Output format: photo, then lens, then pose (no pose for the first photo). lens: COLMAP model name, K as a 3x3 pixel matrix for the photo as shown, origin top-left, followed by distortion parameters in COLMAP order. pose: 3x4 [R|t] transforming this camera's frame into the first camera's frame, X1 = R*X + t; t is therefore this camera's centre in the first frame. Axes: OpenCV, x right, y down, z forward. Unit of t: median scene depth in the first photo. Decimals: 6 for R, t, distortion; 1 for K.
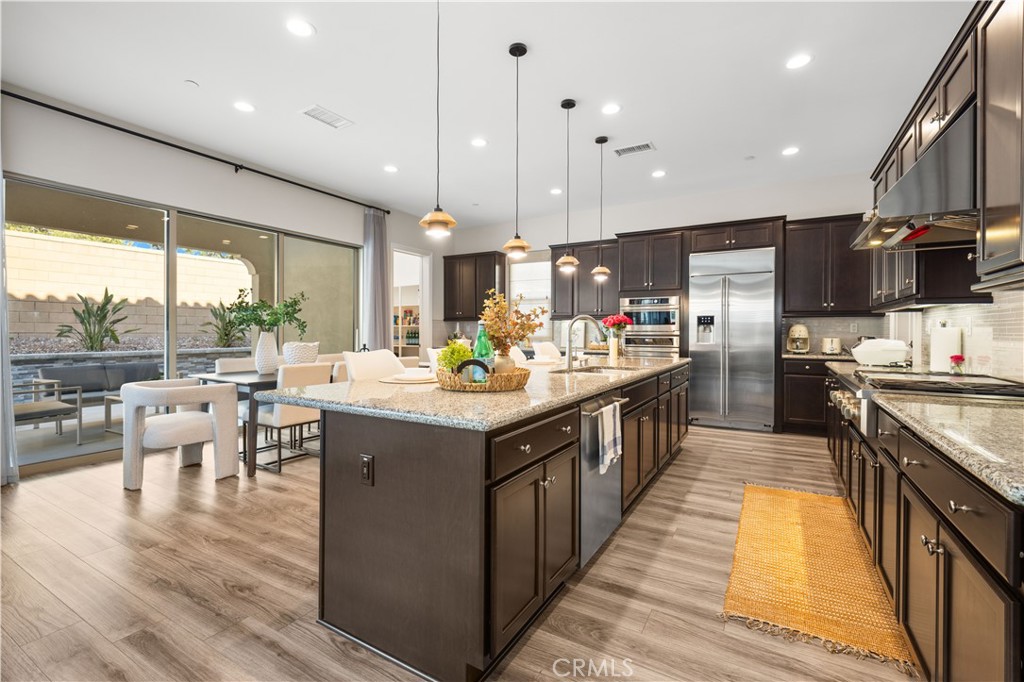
lens RADIAL K [[457.3, 0, 506.0], [0, 457.3, 333.6], [0, 0, 1]] dist [-0.000707, -0.002095]
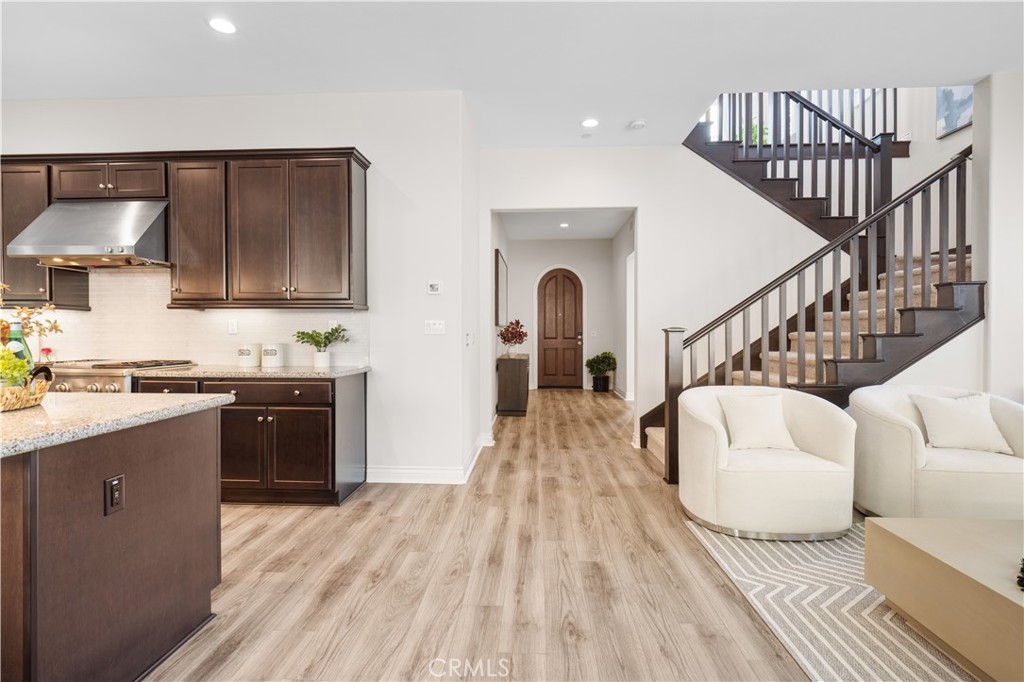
lens RADIAL K [[499.4, 0, 509.0], [0, 499.4, 337.2], [0, 0, 1]] dist [-0.004599, -0.002934]
pose [[-0.457384, -0.015684, 0.889131, -0.489680], [0.001428, 0.999830, 0.018371, -0.004181], [-0.889268, 0.009672, -0.457284, 0.256607]]
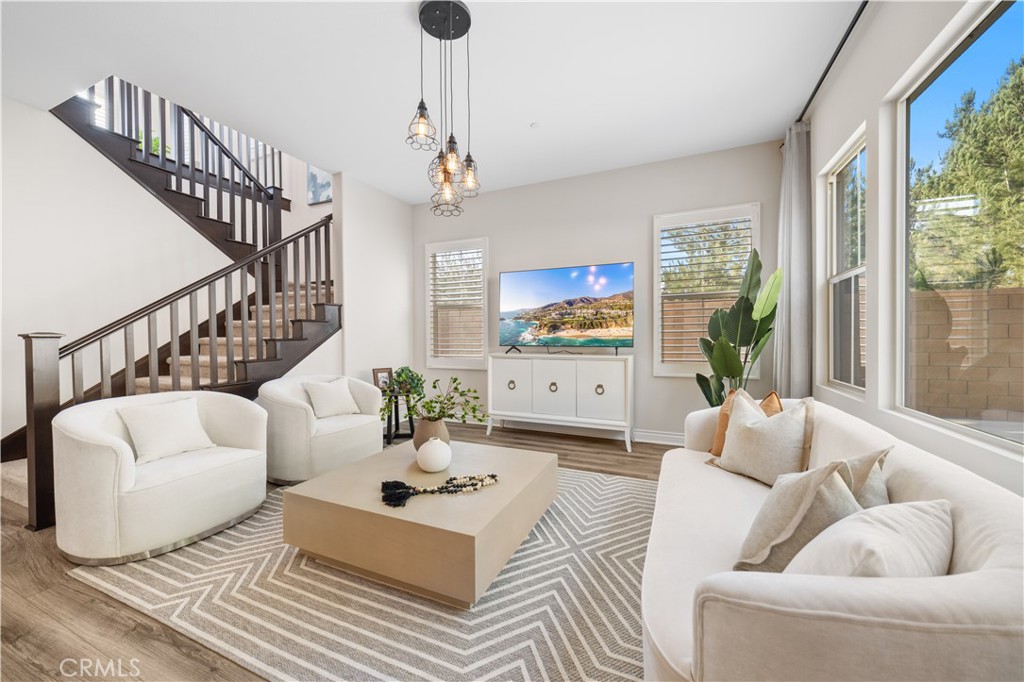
lens RADIAL K [[378.2, 0, 505.8], [0, 378.2, 345.0], [0, 0, 1]] dist [-0.006222, 0.001342]
pose [[-0.993760, -0.001800, -0.111522, -0.439489], [-0.004884, 0.999613, 0.027386, -0.004558], [0.111430, 0.027760, -0.993385, 0.202304]]
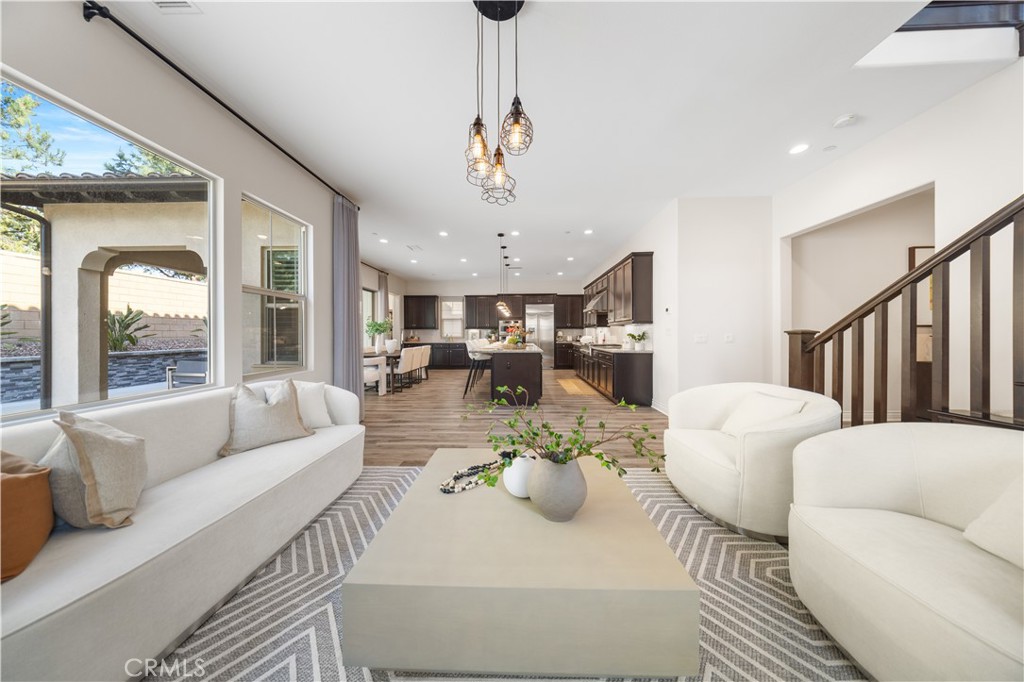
lens RADIAL K [[300.8, 0, 512.0], [0, 300.8, 334.1], [0, 0, 1]] dist [-0.001307, -0.000397]
pose [[0.873583, -0.005740, 0.486642, -0.551382], [0.008265, 0.999961, -0.003041, 0.000803], [-0.486605, 0.006679, 0.873596, -0.508419]]
